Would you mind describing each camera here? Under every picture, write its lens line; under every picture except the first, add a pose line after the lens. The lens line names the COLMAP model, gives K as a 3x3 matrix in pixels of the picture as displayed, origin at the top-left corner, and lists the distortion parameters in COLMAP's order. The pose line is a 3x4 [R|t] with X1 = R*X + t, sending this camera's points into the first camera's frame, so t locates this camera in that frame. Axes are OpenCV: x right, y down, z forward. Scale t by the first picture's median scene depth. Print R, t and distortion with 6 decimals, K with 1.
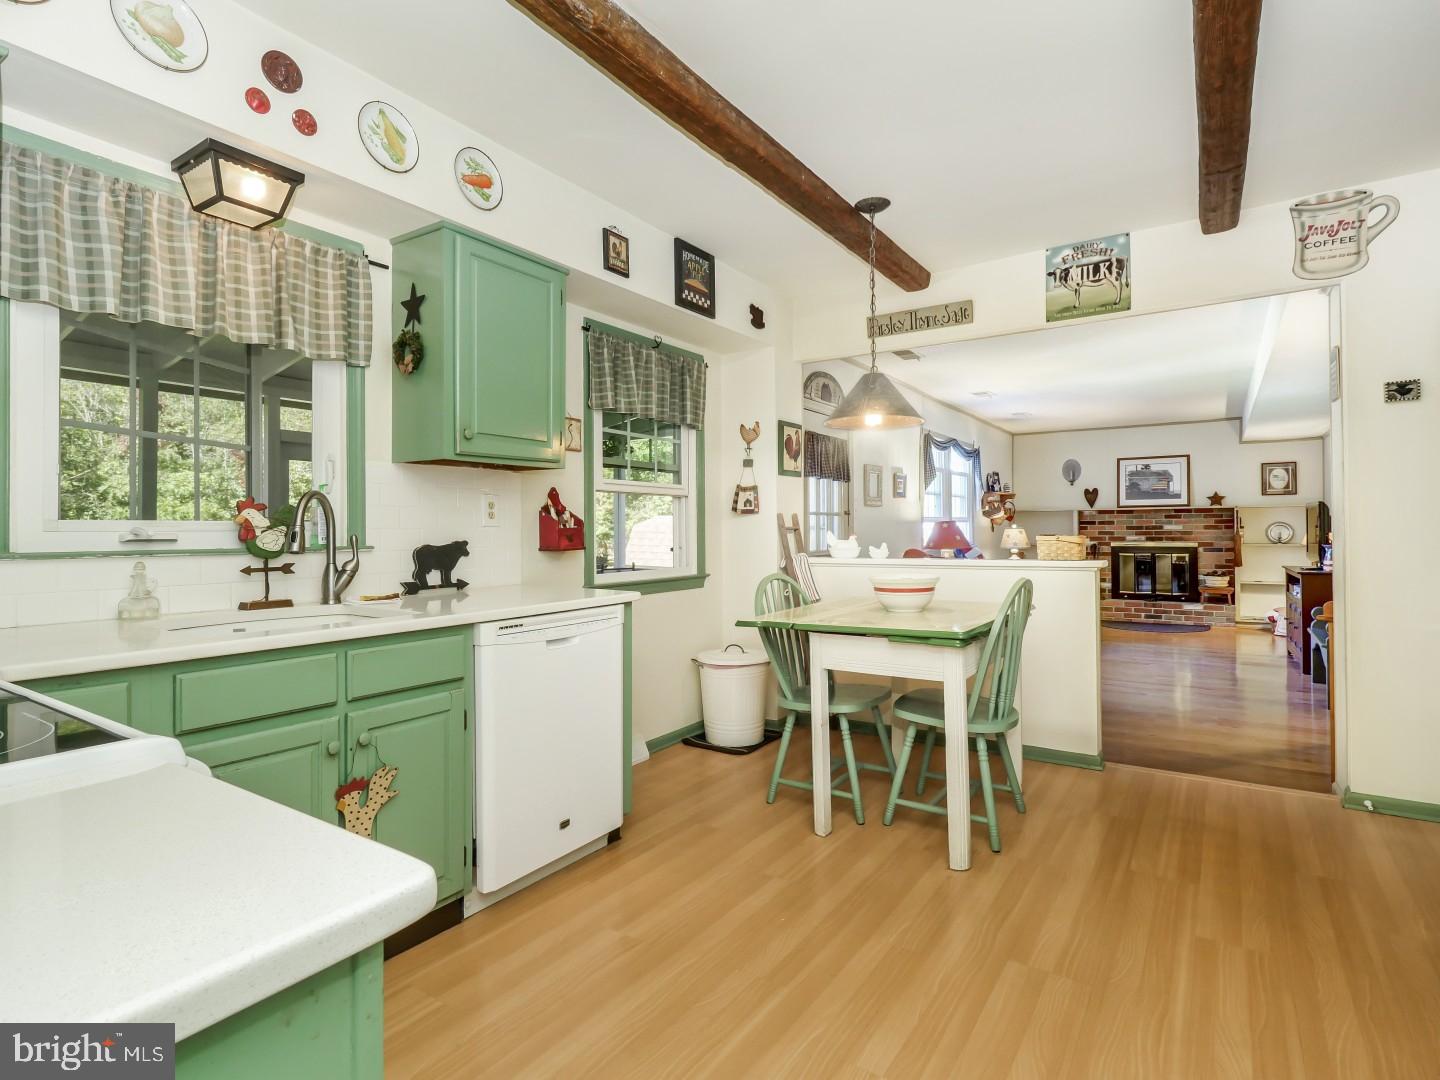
lens RADIAL K [[751.2, 0, 722.4], [0, 751.2, 527.5], [0, 0, 1]] dist [0.006108, 0.001181]
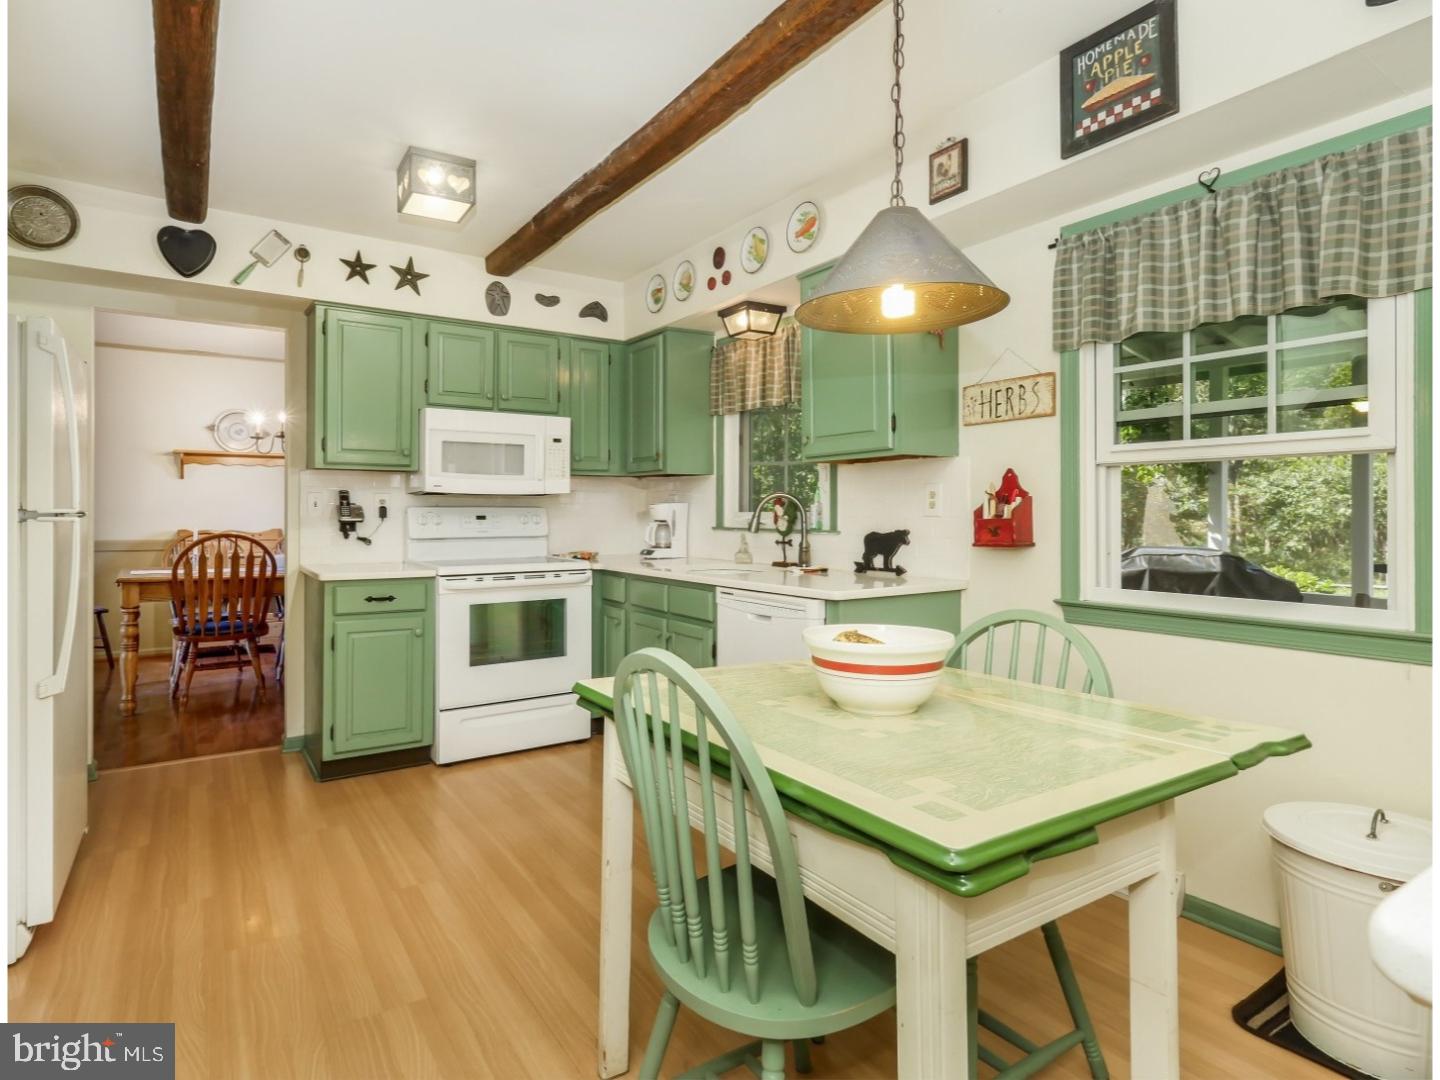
lens RADIAL K [[799.4, 0, 722.5], [0, 799.4, 531.5], [0, 0, 1]] dist [0.001017, -0.000268]
pose [[-0.385271, 0.014077, -0.922696, 0.798982], [-0.008064, 0.999794, 0.018620, 0.001074], [0.922768, 0.014615, -0.385078, 1.207190]]
